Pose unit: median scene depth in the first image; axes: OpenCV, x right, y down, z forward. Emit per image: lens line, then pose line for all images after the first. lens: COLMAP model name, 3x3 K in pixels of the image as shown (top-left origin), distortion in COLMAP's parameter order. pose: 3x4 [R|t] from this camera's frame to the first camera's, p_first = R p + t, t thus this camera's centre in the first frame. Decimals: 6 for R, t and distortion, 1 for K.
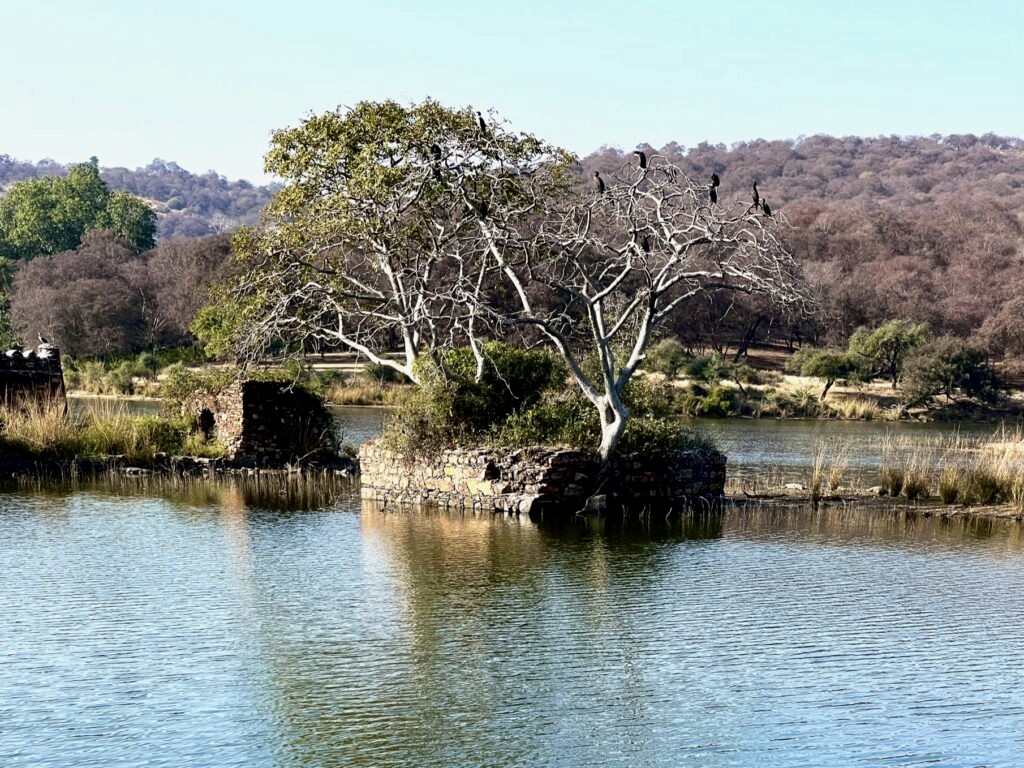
lens RADIAL K [[2298.3, 0, 512.2], [0, 2298.3, 383.8], [0, 0, 1]] dist [0.068657, 0.000000]
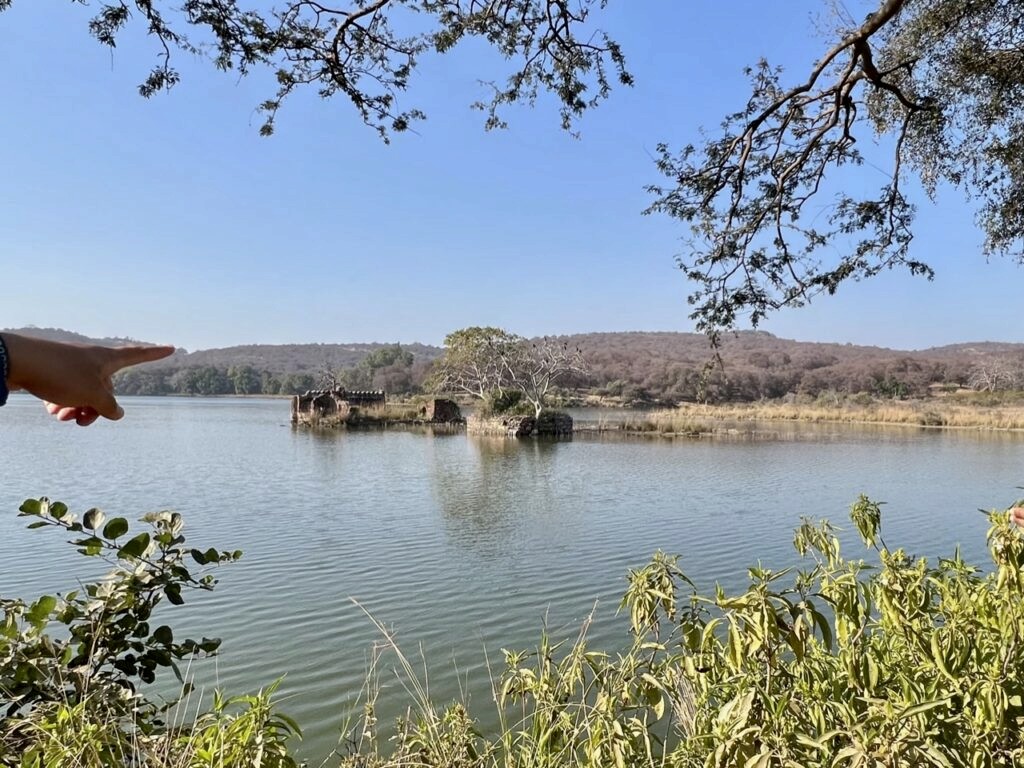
lens RADIAL K [[410.7, 0, 511.9], [0, 410.7, 384.1], [0, 0, 1]] dist [-0.000312, -0.000020]
pose [[0.999977, -0.006539, -0.001500, 0.003209], [0.006364, 0.995368, -0.095922, 0.037793], [0.002120, 0.095911, 0.995388, 0.372142]]
